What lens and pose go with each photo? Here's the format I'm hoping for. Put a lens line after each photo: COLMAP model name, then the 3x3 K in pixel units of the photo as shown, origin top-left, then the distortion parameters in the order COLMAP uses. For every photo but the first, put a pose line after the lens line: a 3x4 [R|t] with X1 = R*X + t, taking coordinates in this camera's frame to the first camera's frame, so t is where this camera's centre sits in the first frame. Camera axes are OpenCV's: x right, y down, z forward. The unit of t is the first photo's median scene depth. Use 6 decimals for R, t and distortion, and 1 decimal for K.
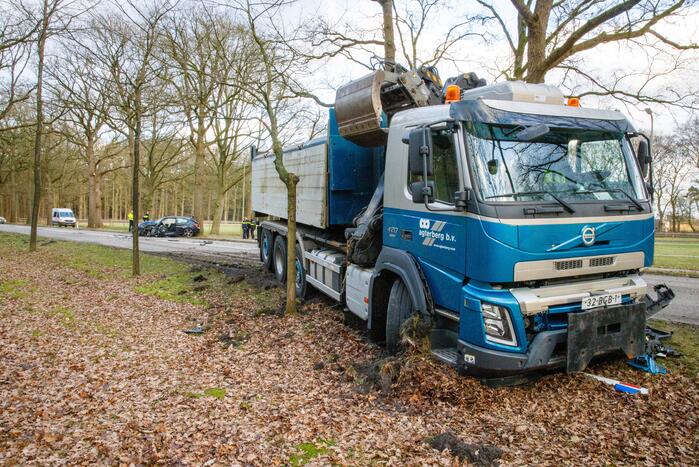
lens RADIAL K [[487.1, 0, 349.5], [0, 487.1, 233.5], [0, 0, 1]] dist [-0.127739, 0.106084]
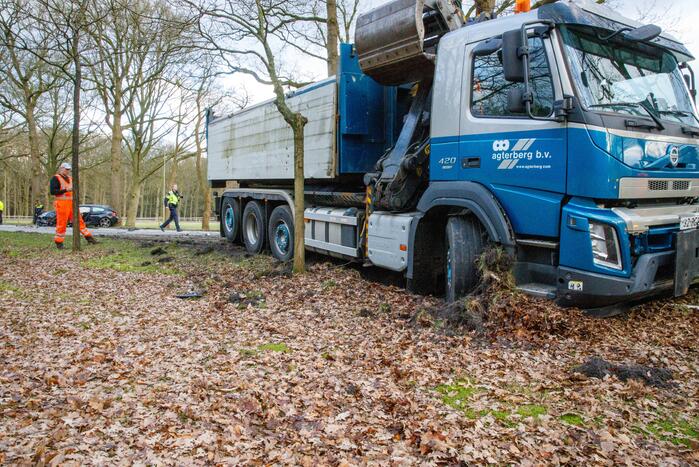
lens RADIAL K [[487.1, 0, 349.5], [0, 487.1, 233.5], [0, 0, 1]] dist [-0.127739, 0.106084]
pose [[0.982285, -0.013344, 0.186920, -0.305158], [0.013252, 0.999911, 0.001740, 0.145660], [-0.186926, 0.000768, 0.982374, 0.193657]]
